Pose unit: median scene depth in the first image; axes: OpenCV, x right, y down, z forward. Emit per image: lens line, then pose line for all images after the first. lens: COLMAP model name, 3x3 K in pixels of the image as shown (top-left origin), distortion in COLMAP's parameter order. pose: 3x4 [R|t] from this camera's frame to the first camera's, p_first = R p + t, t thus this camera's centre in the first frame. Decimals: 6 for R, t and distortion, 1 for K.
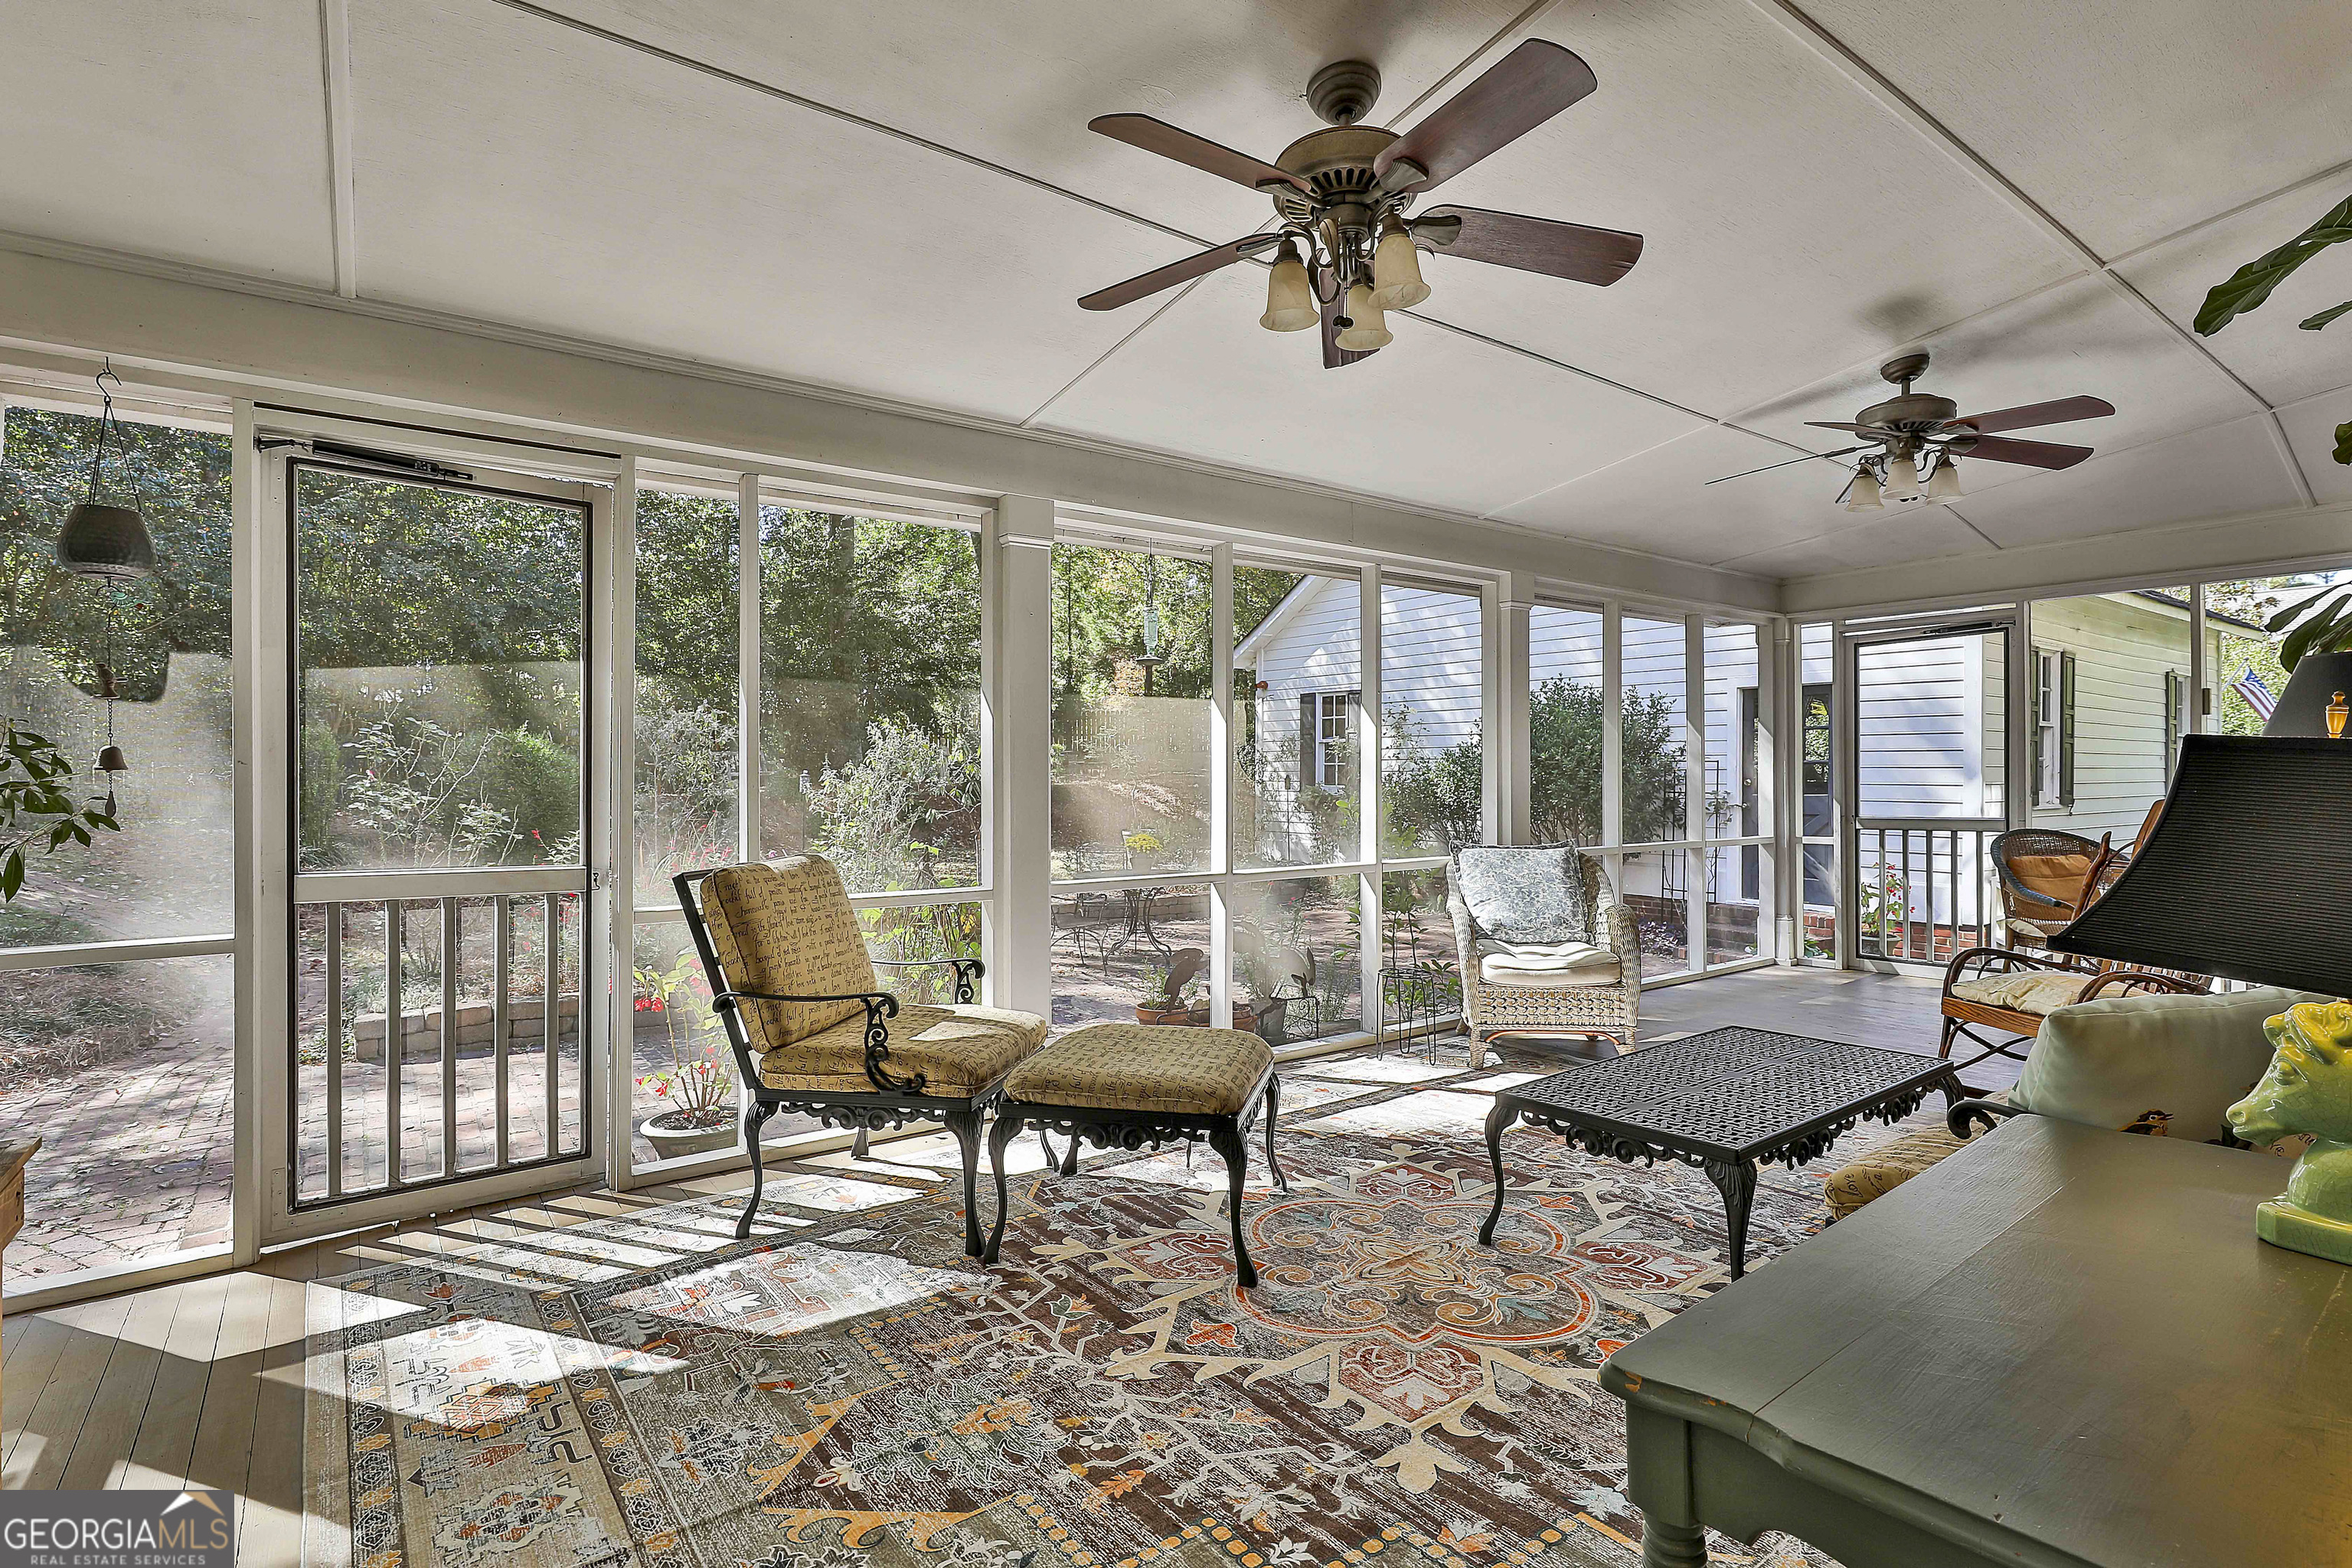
lens RADIAL K [[1132.5, 0, 1183.3], [0, 1132.5, 777.6], [0, 0, 1]] dist [-0.003159, -0.000304]
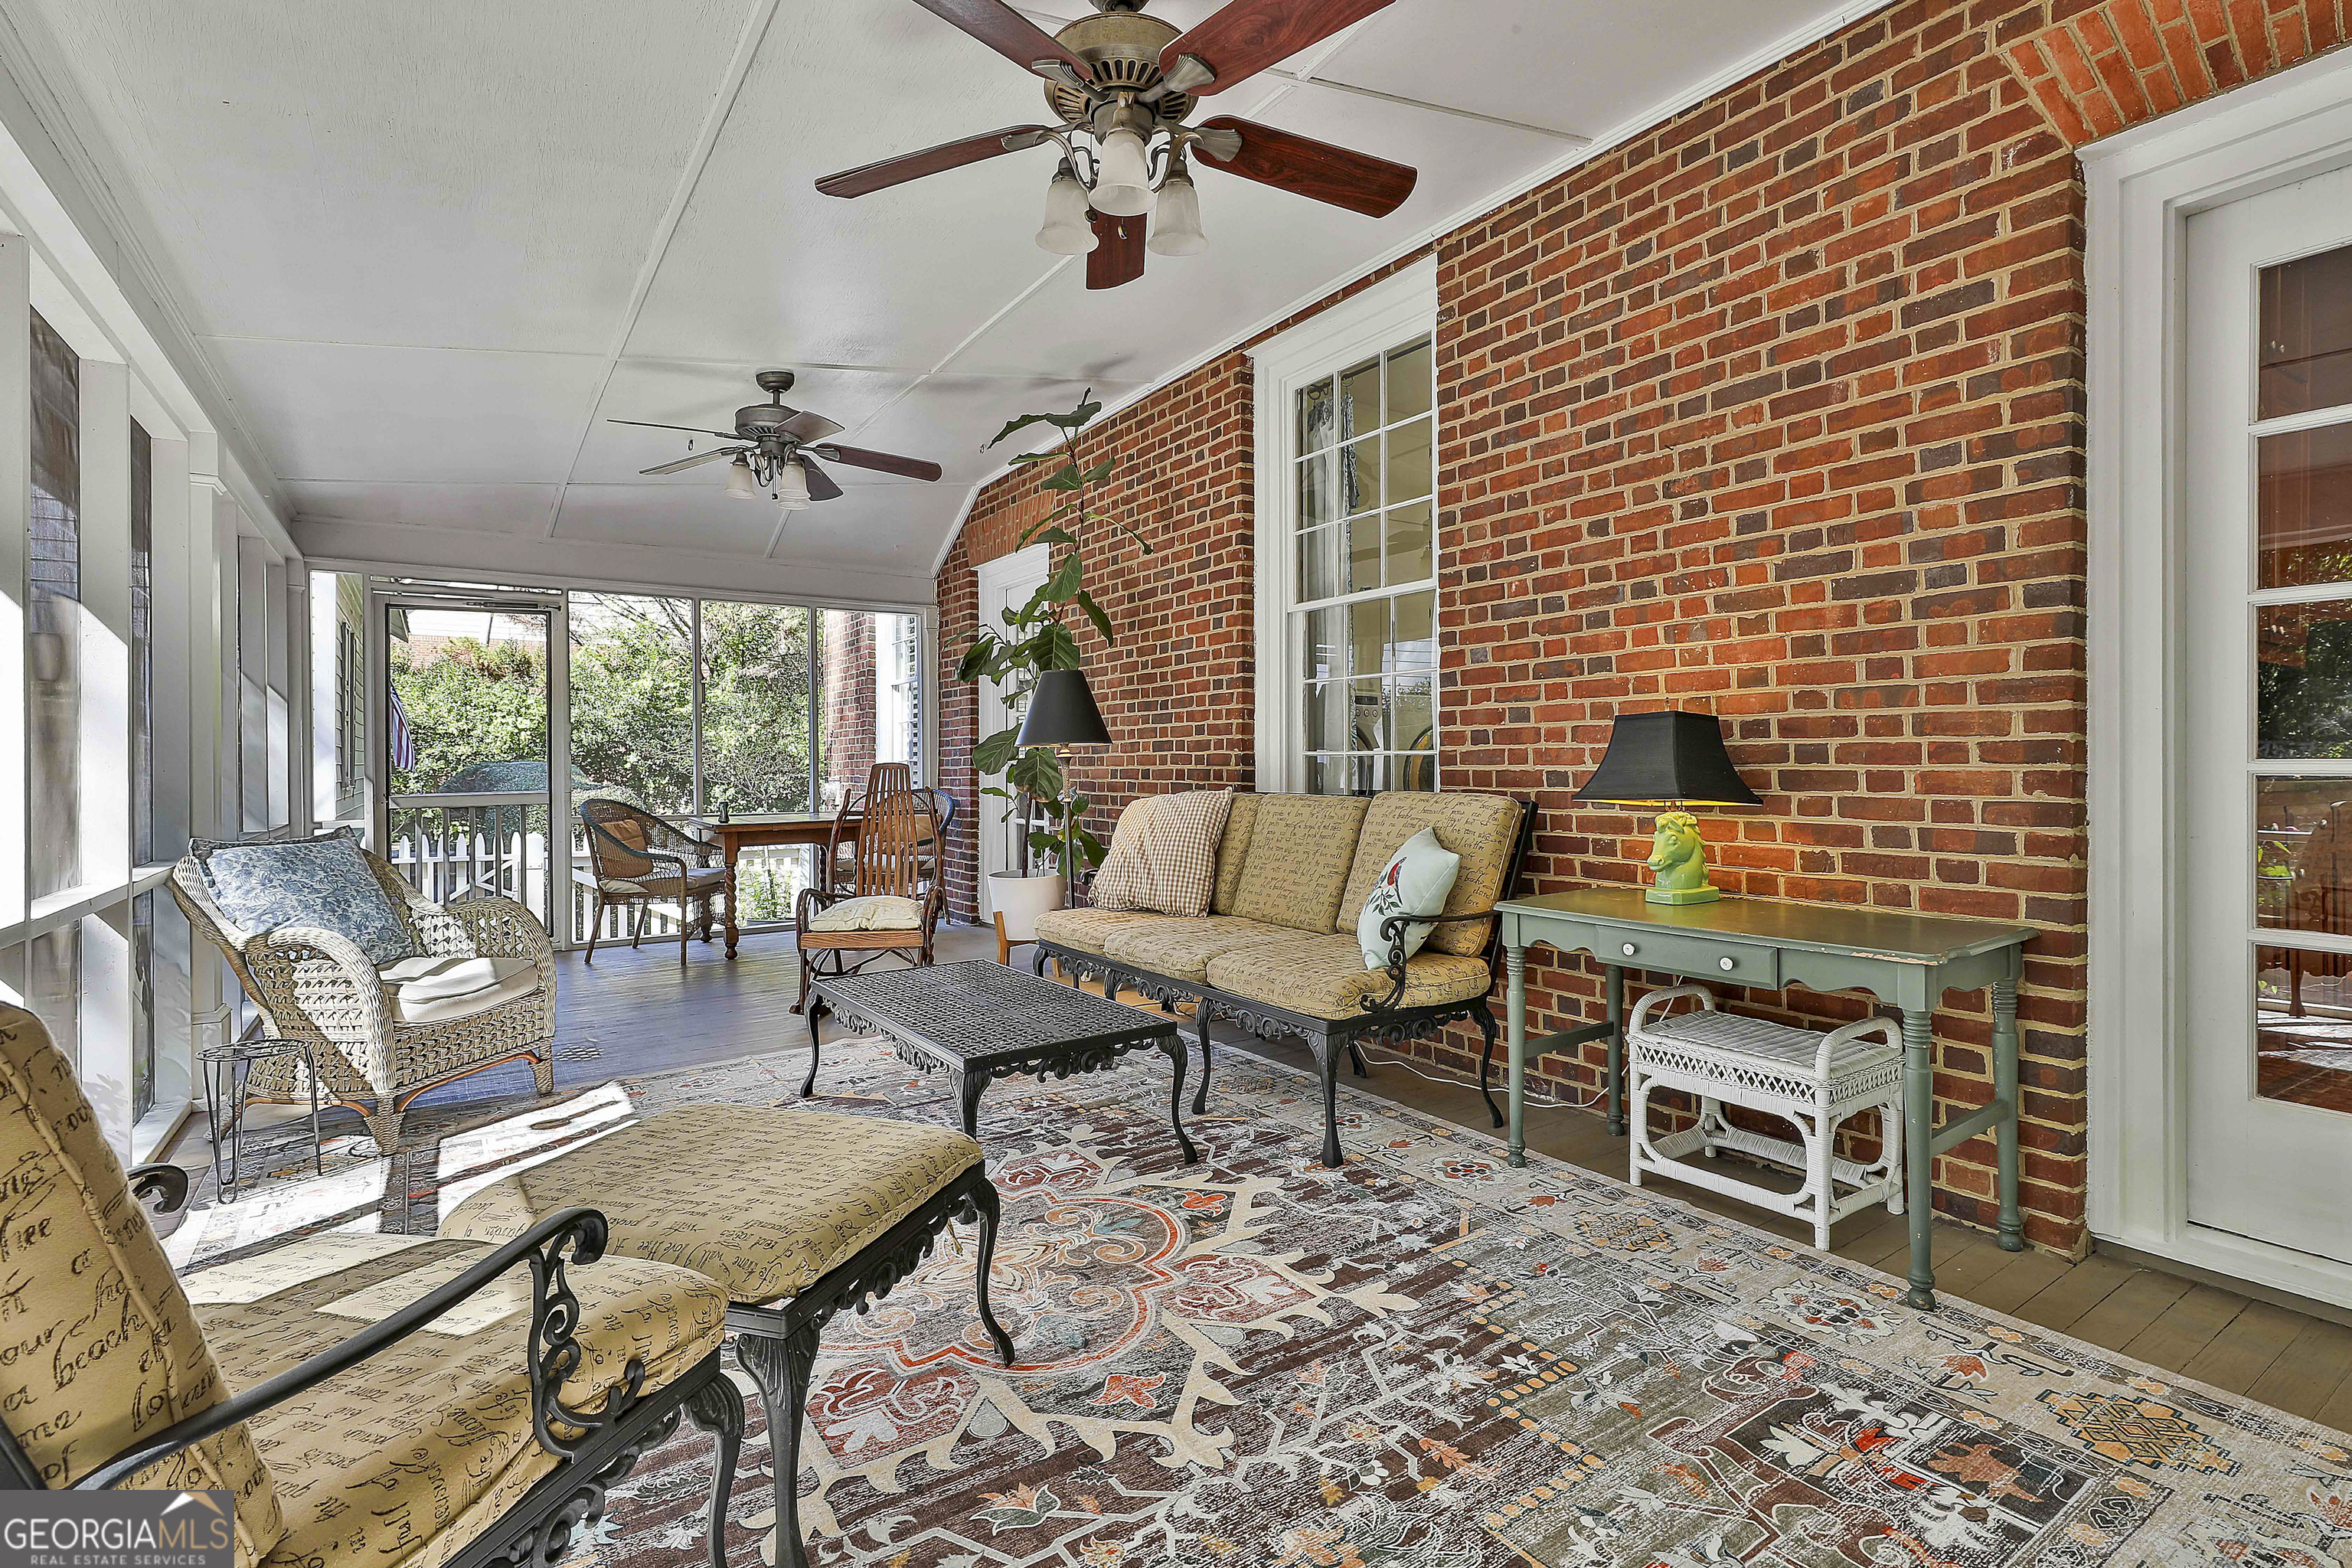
lens RADIAL K [[1132.5, 0, 1183.9], [0, 1132.5, 769.0], [0, 0, 1]] dist [-0.003159, -0.000304]
pose [[0.055992, -0.002404, 0.998428, -0.964955], [0.002392, 0.999995, 0.002274, 0.046180], [-0.998428, 0.002261, 0.055997, 1.111943]]
